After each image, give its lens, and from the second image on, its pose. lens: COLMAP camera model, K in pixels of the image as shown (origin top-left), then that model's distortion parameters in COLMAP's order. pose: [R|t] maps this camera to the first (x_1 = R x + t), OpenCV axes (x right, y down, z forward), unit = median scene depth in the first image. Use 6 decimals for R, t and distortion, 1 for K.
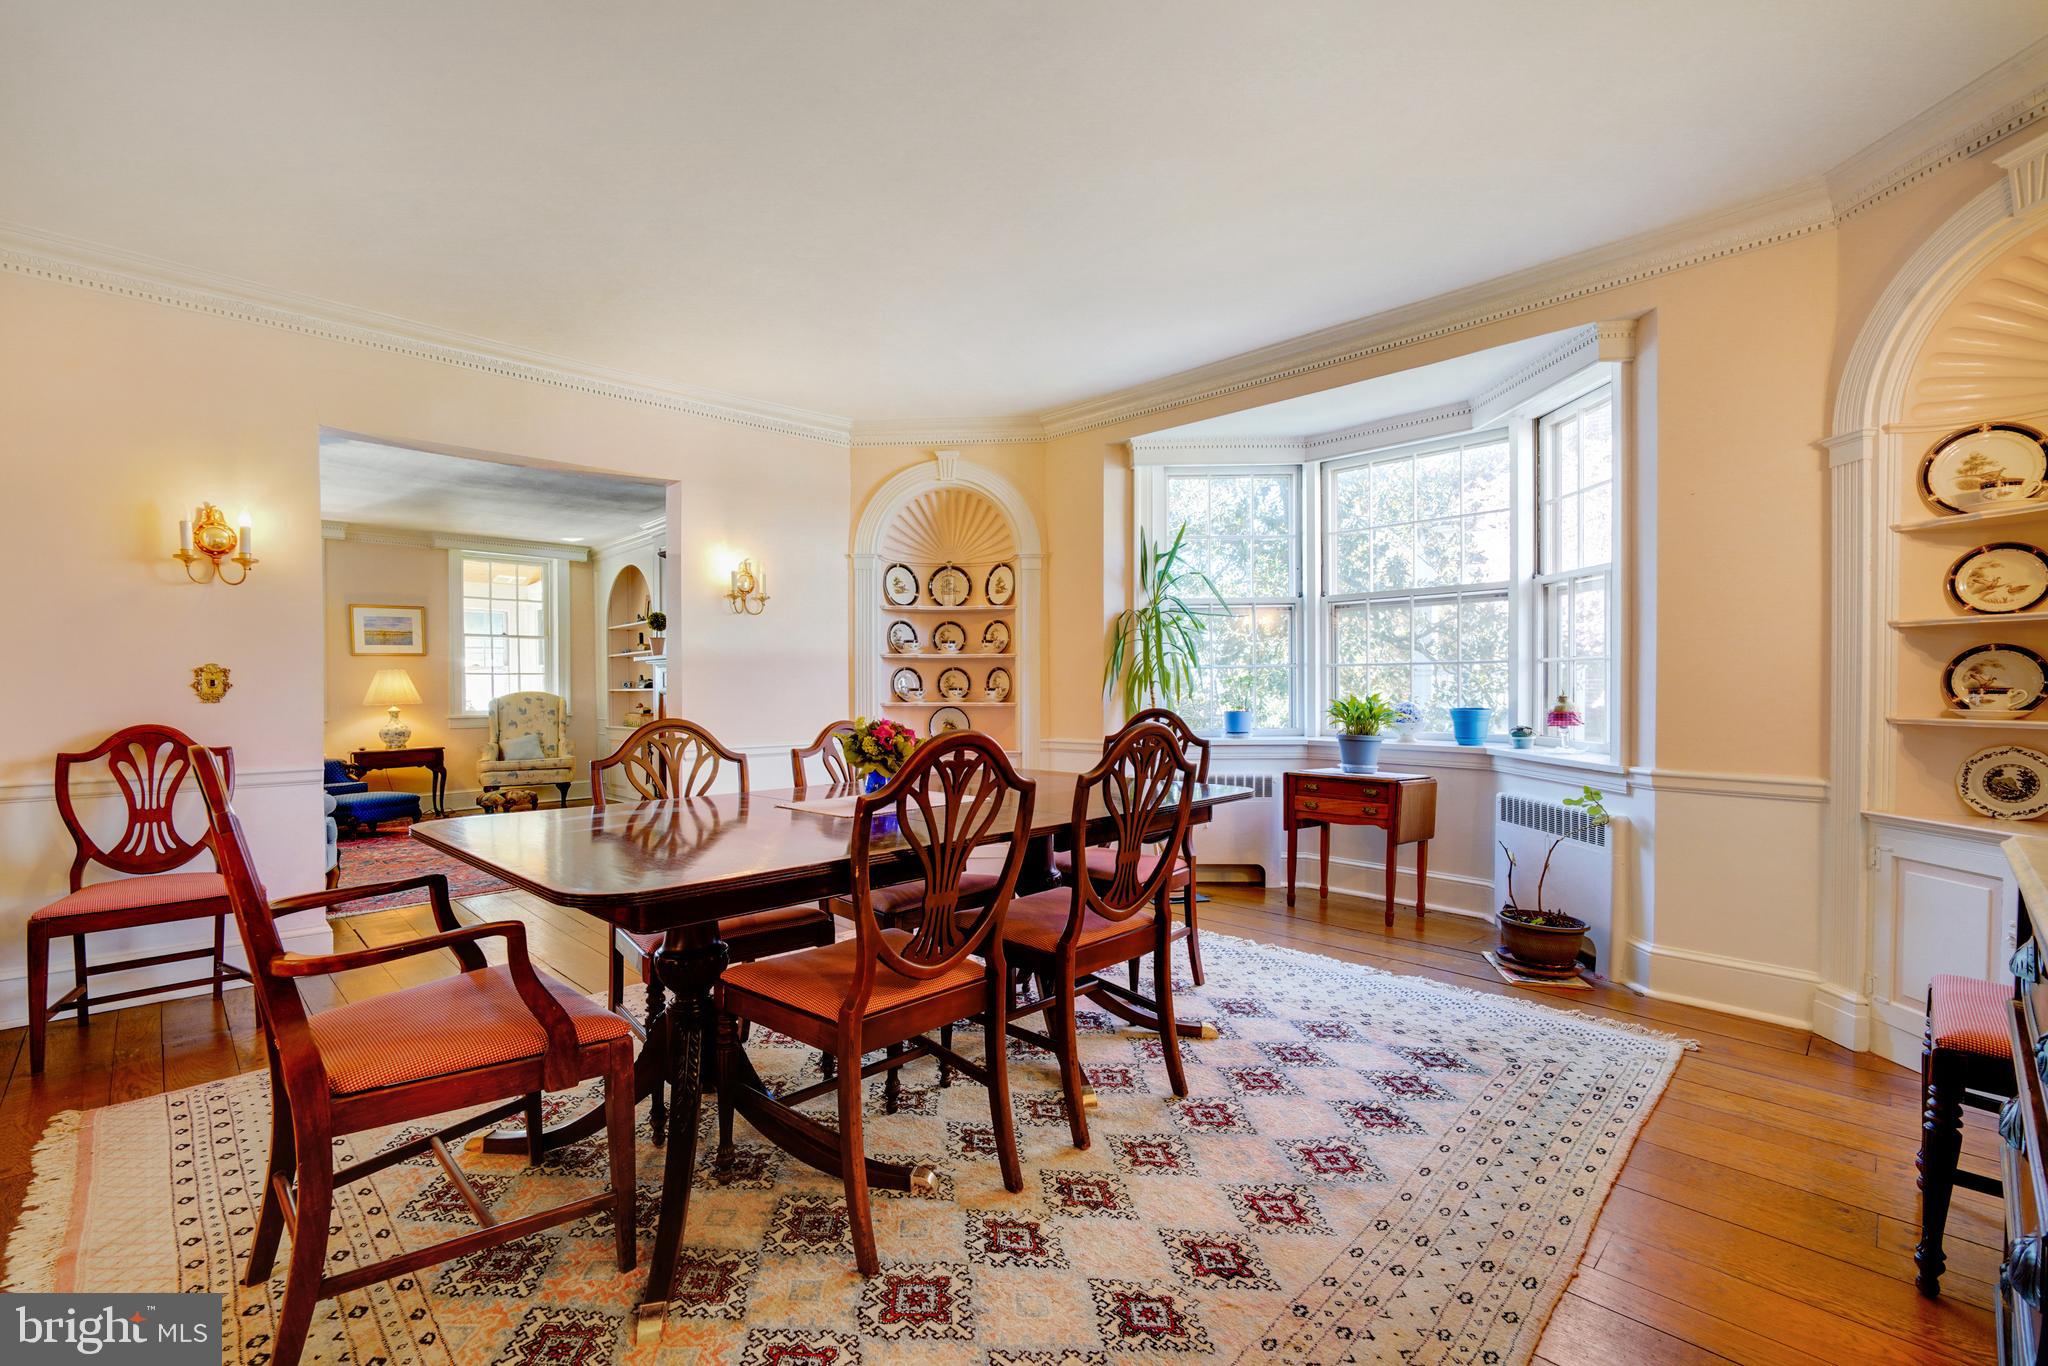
lens RADIAL K [[909.2, 0, 1026.1], [0, 909.2, 708.4], [0, 0, 1]] dist [-0.001484, 0.000019]
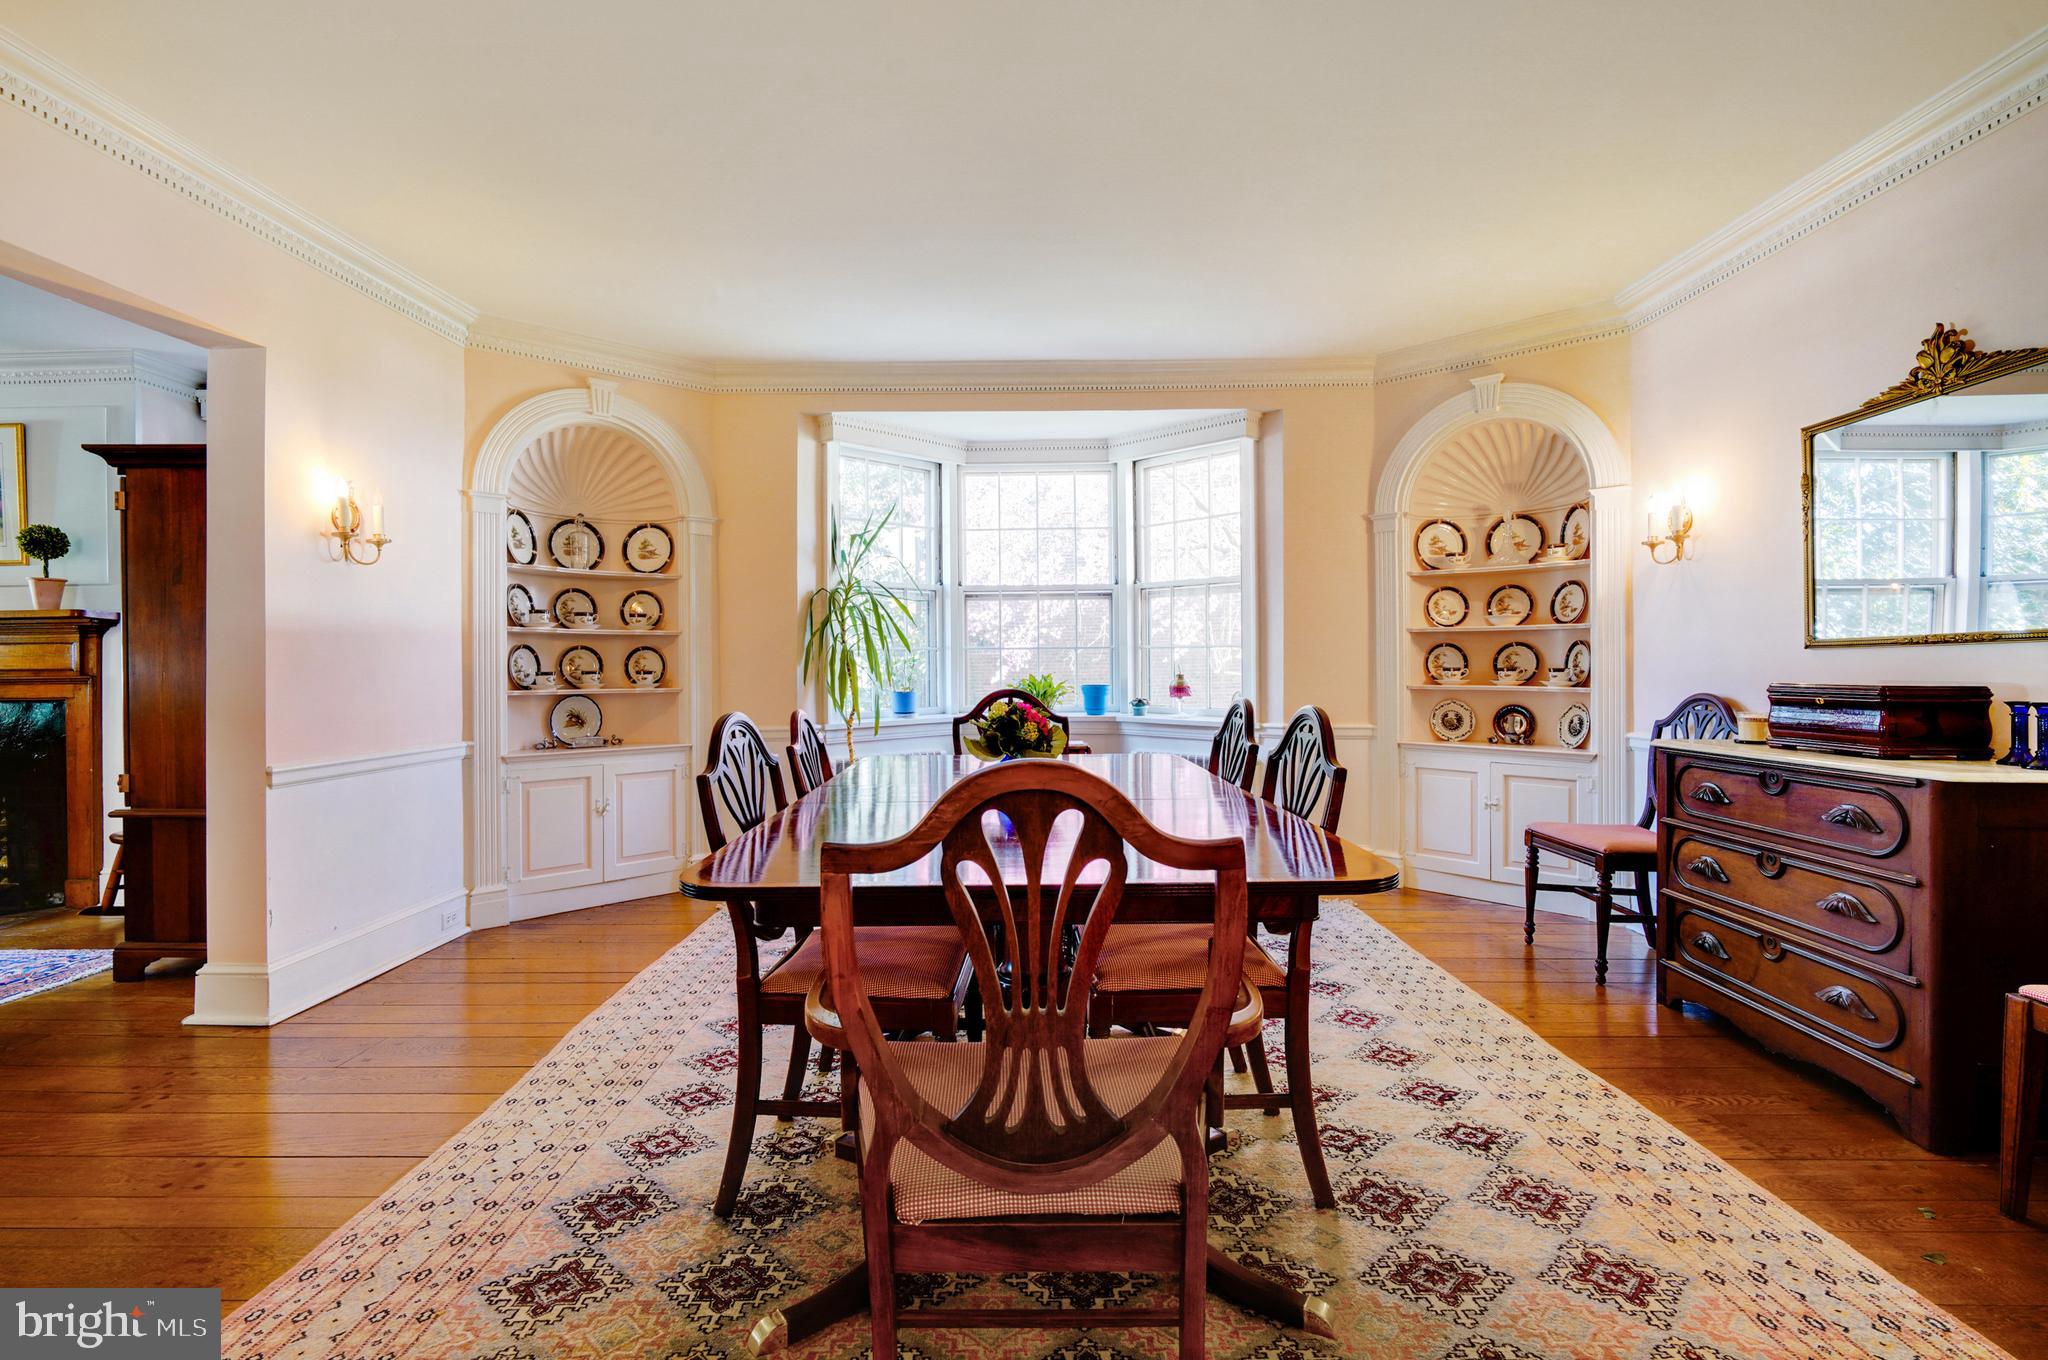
lens RADIAL K [[925.8, 0, 1027.7], [0, 925.8, 668.0], [0, 0, 1]] dist [-0.009496, -0.000285]
pose [[0.706795, -0.003064, 0.707411, -0.425191], [0.019803, 0.999684, -0.015456, -0.005262], [-0.707141, 0.024933, 0.706633, 0.159605]]
